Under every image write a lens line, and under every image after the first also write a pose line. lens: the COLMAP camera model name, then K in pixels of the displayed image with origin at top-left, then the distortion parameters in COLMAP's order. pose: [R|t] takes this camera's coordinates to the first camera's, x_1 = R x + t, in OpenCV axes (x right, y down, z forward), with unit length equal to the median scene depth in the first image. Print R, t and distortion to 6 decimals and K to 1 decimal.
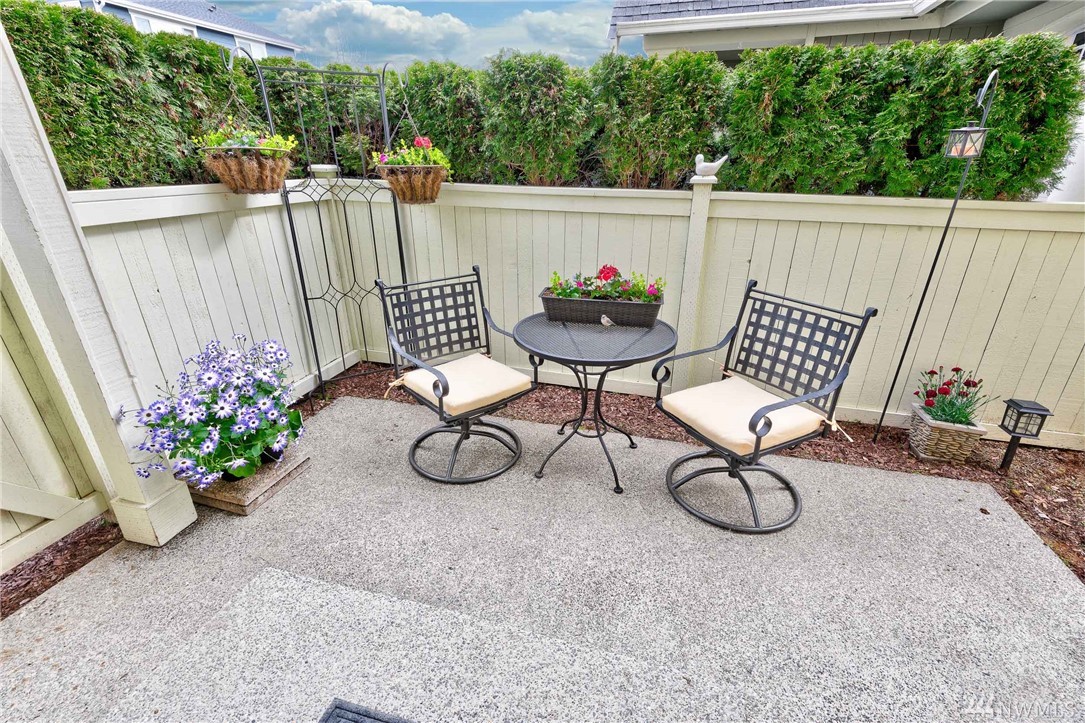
lens RADIAL K [[486.3, 0, 541.6], [0, 486.3, 373.3], [0, 0, 1]] dist [0.016621, -0.007575]
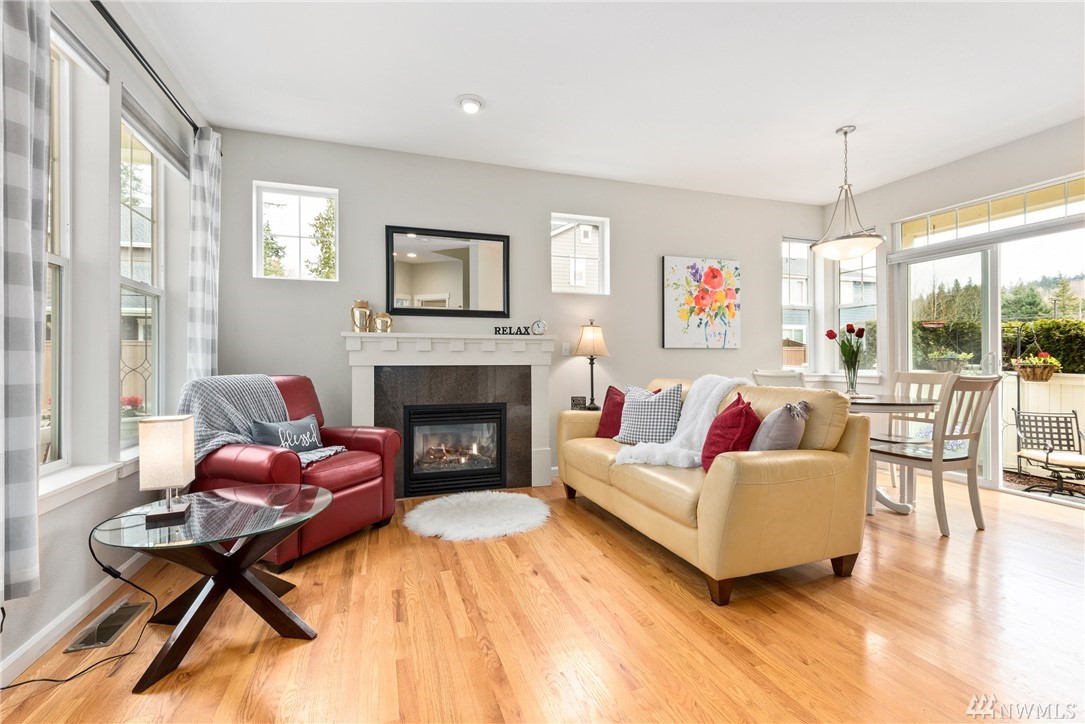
lens RADIAL K [[486.3, 0, 544.2], [0, 486.3, 359.0], [0, 0, 1]] dist [0.016621, -0.007575]
pose [[0.568983, 0.000177, -0.822349, 0.282672], [-0.339555, 0.910823, -0.234742, 0.799114], [0.748973, 0.412797, 0.518303, -1.761847]]
